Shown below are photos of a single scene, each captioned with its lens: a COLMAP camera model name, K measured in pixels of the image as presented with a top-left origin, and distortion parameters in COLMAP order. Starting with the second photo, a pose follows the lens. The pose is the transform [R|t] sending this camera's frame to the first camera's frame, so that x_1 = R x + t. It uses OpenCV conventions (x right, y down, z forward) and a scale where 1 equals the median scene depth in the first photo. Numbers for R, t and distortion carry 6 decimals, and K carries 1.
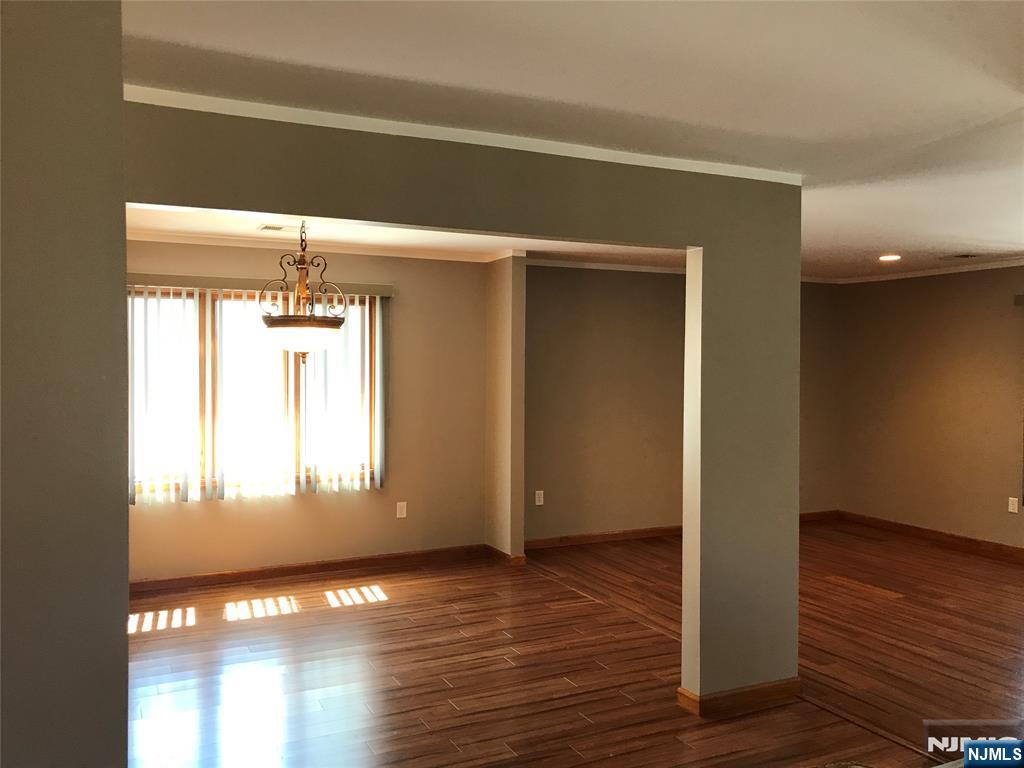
lens RADIAL K [[842.7, 0, 512.0], [0, 842.7, 384.0], [0, 0, 1]] dist [0.087597, -0.194480]
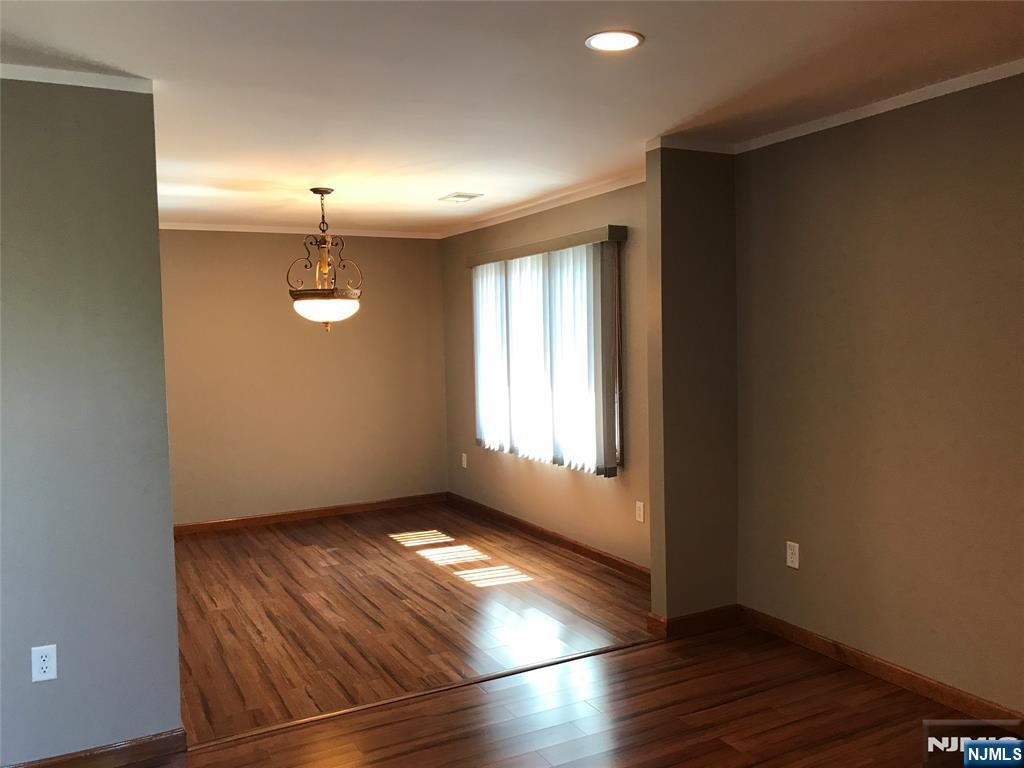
lens RADIAL K [[842.7, 0, 512.0], [0, 842.7, 384.0], [0, 0, 1]] dist [0.087597, -0.194480]
pose [[0.037331, 0.053556, -0.997867, 0.827954], [-0.006569, 0.998554, 0.053347, -0.012616], [0.999281, 0.004564, 0.037629, 1.112002]]
